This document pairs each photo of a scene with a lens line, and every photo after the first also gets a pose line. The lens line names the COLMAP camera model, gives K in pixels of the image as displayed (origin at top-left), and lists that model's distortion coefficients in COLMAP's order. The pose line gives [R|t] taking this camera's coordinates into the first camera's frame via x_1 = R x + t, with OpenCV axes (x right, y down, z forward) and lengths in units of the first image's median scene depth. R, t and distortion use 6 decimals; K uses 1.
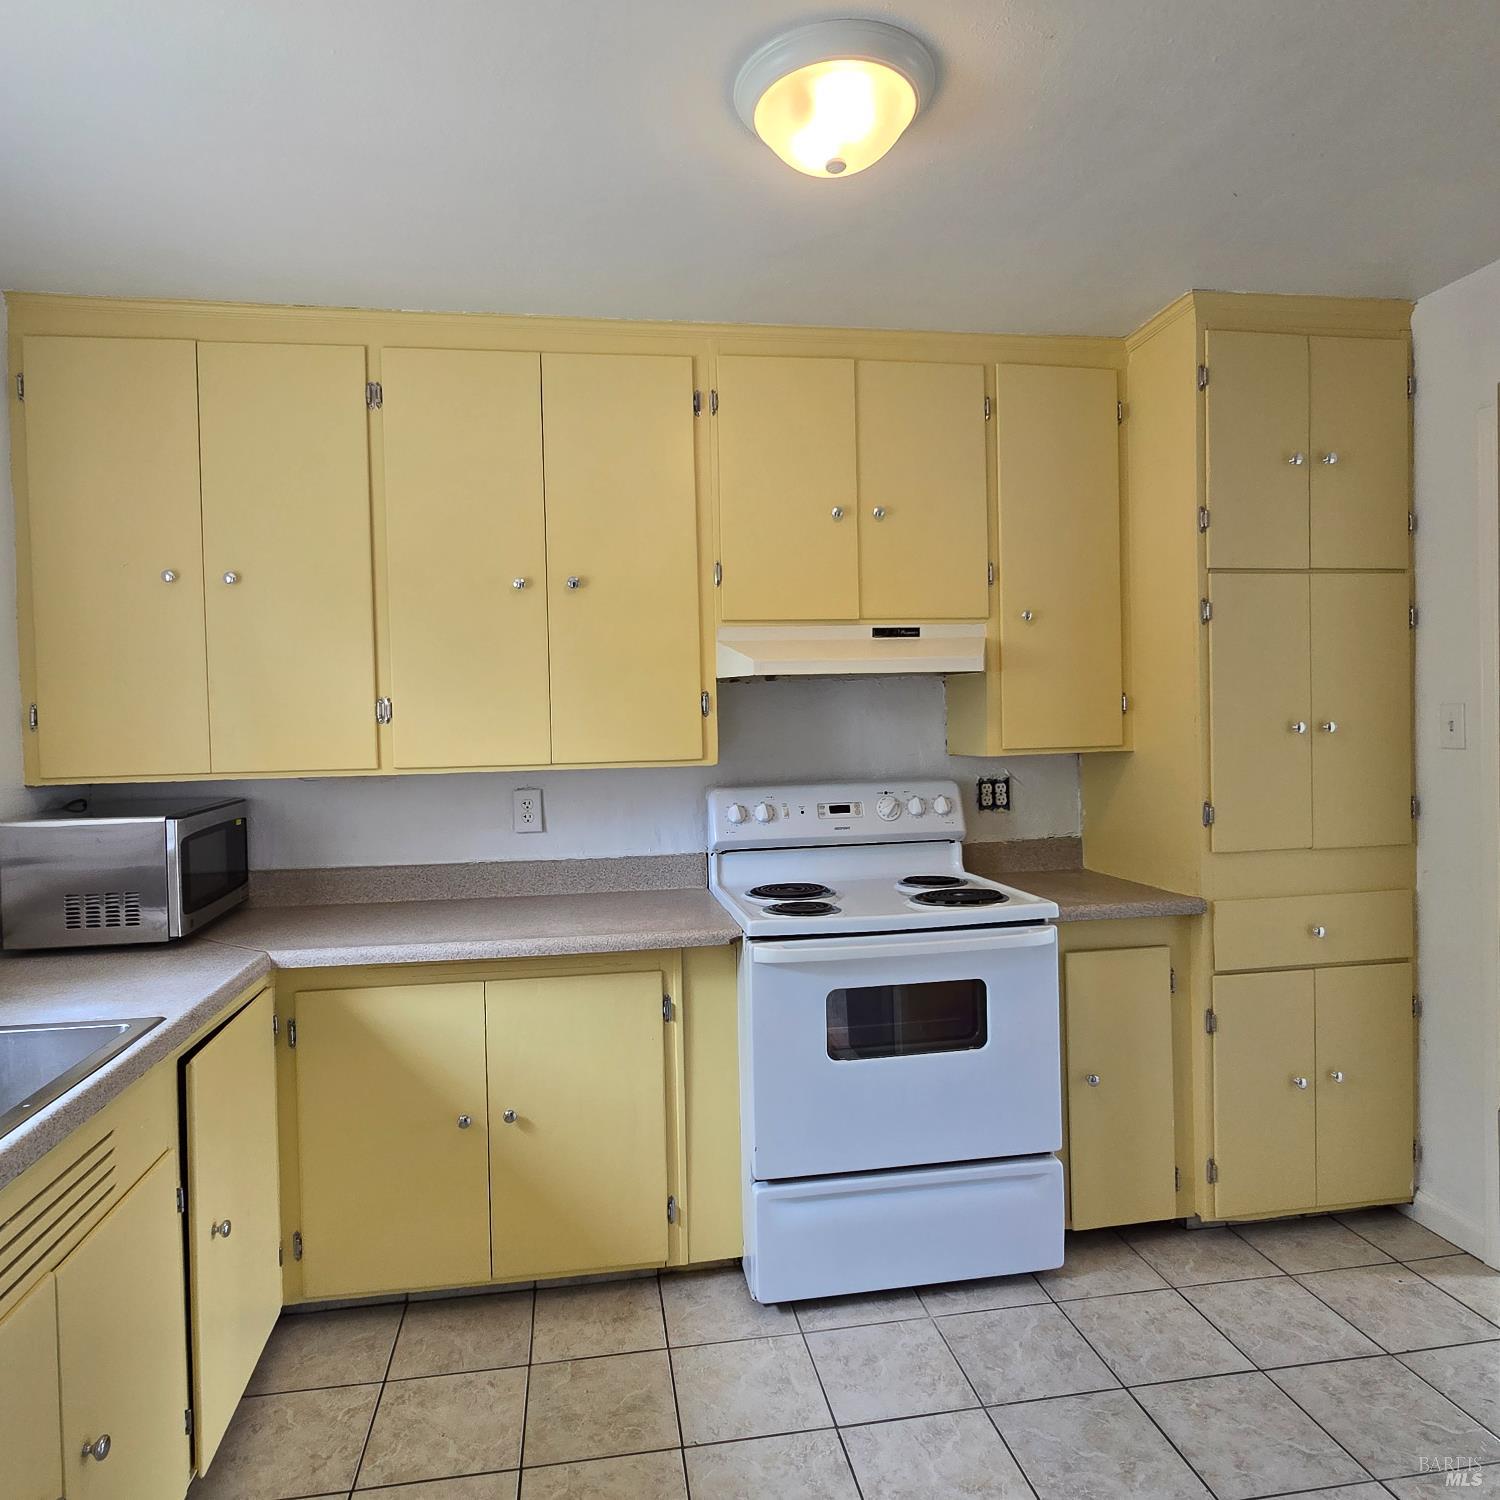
lens RADIAL K [[973.0, 0, 732.7], [0, 973.0, 746.6], [0, 0, 1]] dist [-0.002597, -0.001122]
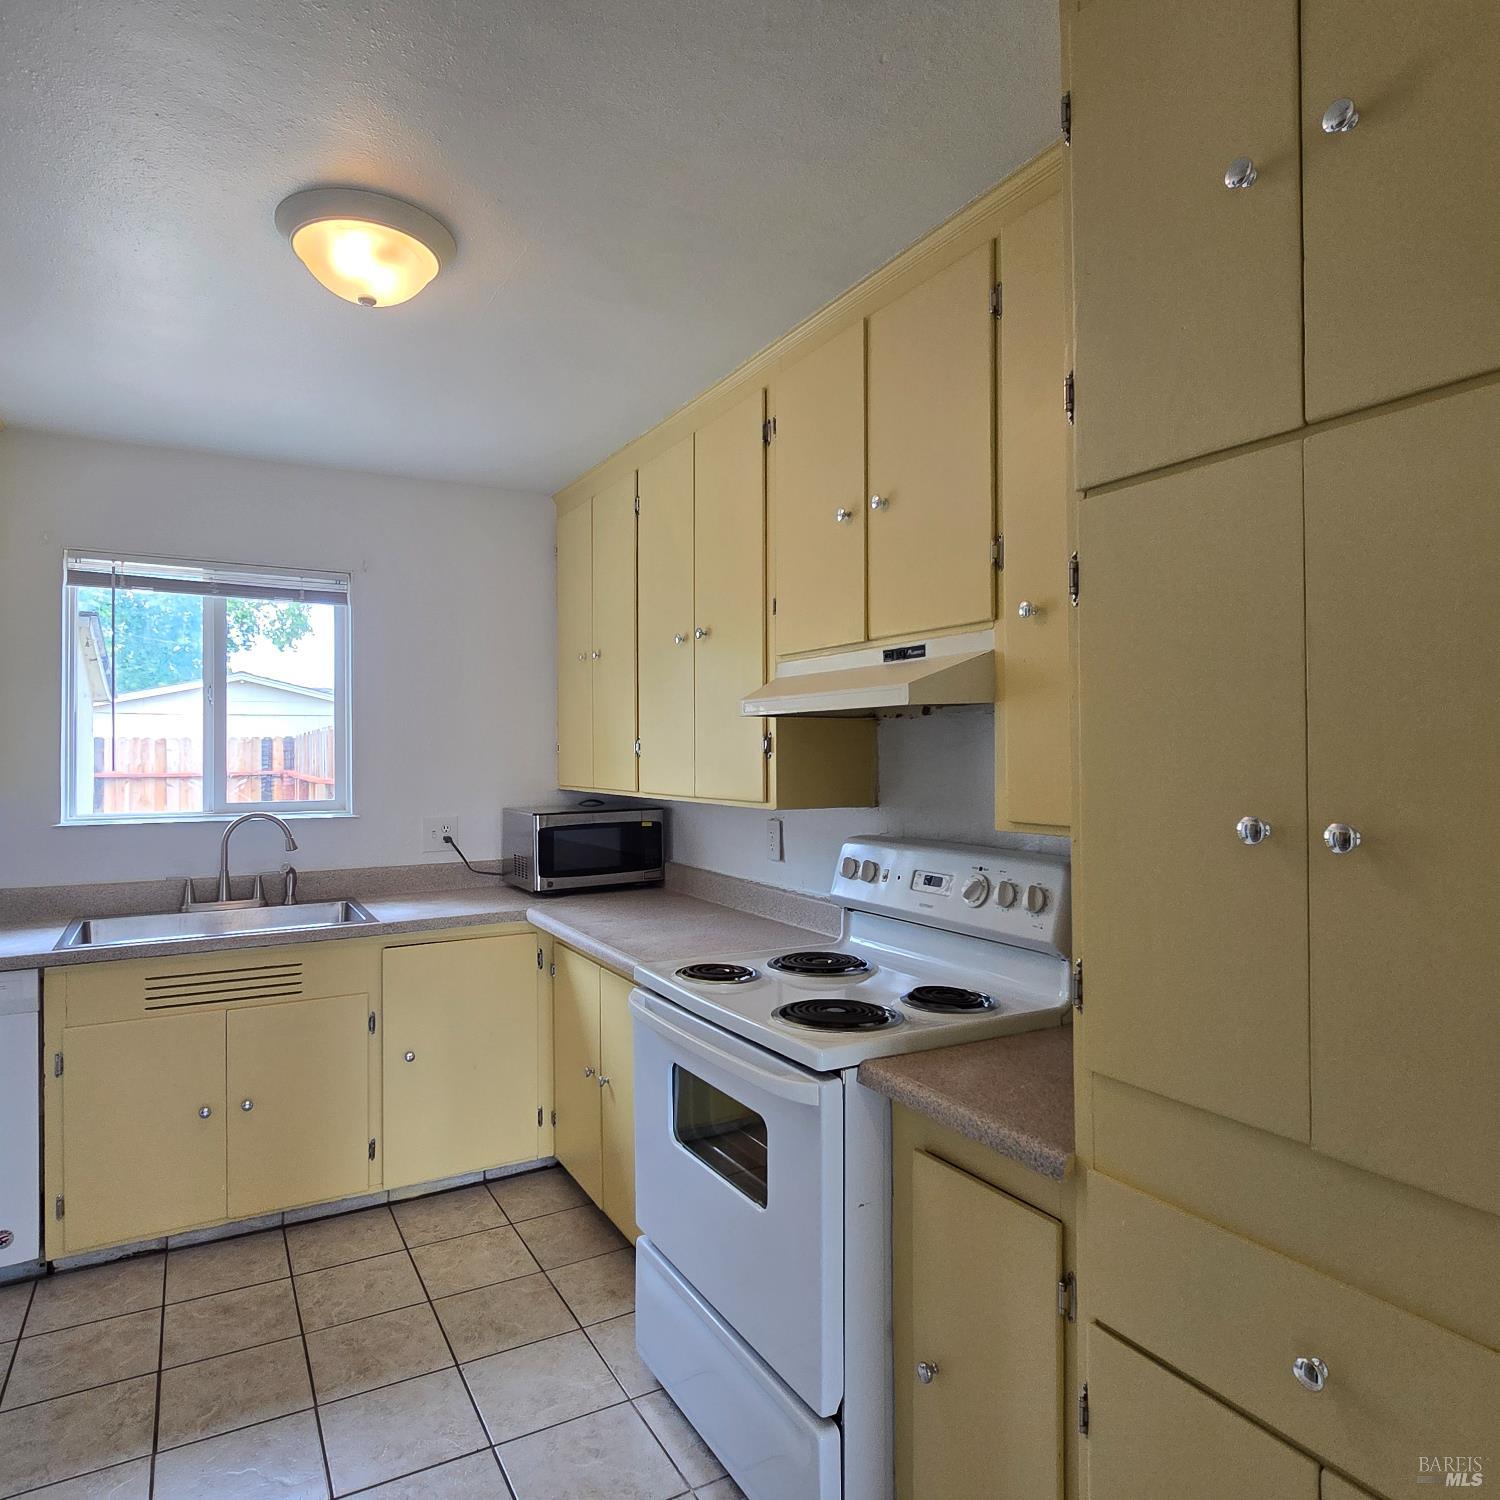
lens RADIAL K [[973.0, 0, 732.7], [0, 973.0, 746.6], [0, 0, 1]] dist [-0.002597, -0.001122]
pose [[0.348816, 0.016758, -0.937041, 0.855421], [-0.026272, 0.999622, 0.008097, -0.049371], [0.936823, 0.021793, 0.349124, 0.633426]]
